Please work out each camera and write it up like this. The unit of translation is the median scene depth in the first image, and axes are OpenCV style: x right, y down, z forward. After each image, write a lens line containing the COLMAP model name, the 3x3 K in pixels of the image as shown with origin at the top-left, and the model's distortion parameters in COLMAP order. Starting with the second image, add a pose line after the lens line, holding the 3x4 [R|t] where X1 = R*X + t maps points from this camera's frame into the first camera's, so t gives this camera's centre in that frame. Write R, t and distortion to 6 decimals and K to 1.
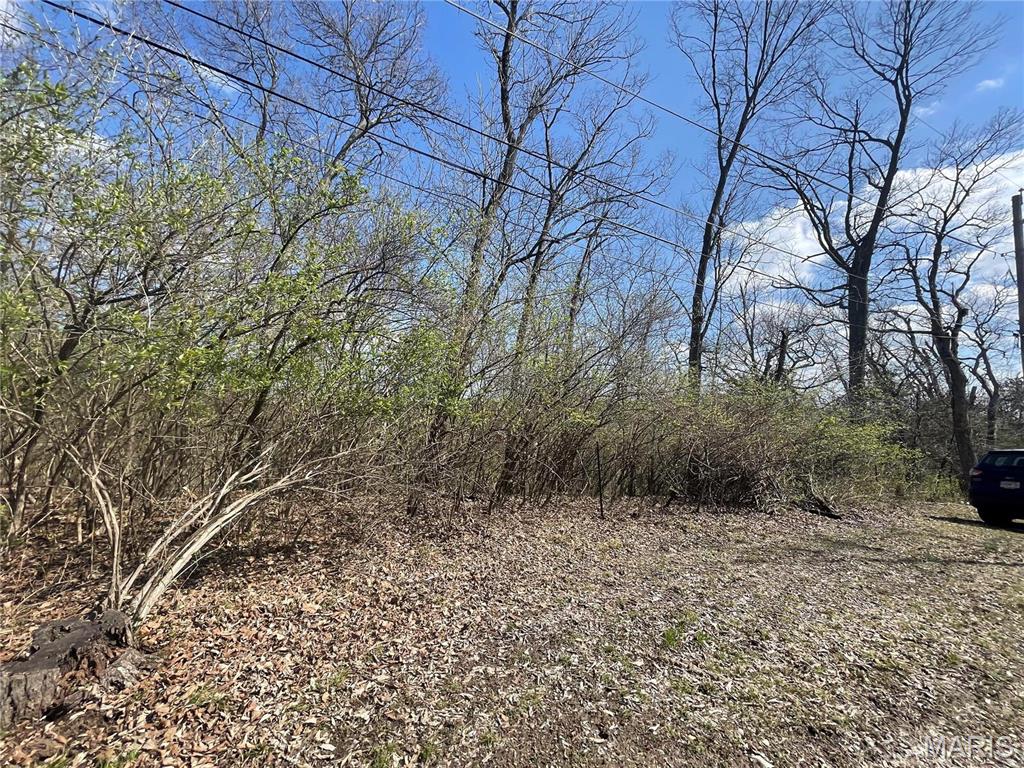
lens RADIAL K [[409.1, 0, 504.8], [0, 409.1, 389.5], [0, 0, 1]] dist [0.000372, -0.000953]
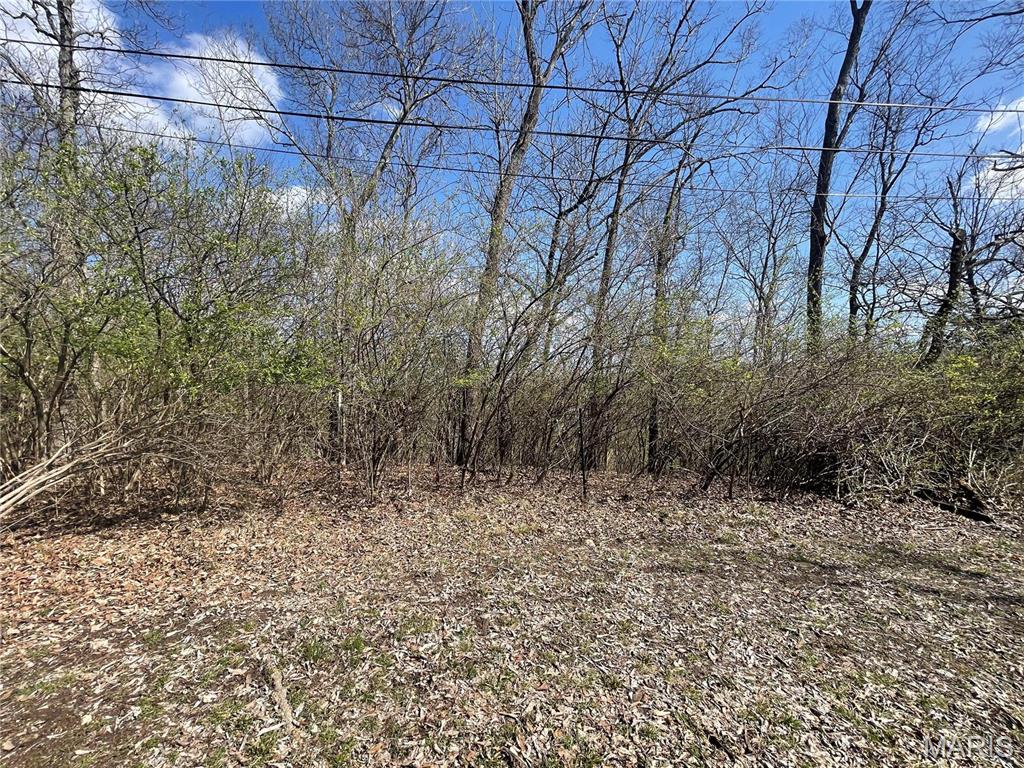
lens RADIAL K [[409.1, 0, 507.2], [0, 409.1, 388.0], [0, 0, 1]] dist [0.000372, -0.000953]
pose [[0.923148, -0.046279, -0.381649, 0.224729], [0.070306, 0.996309, 0.049246, 0.017692], [0.377961, -0.072294, 0.922995, 0.087397]]
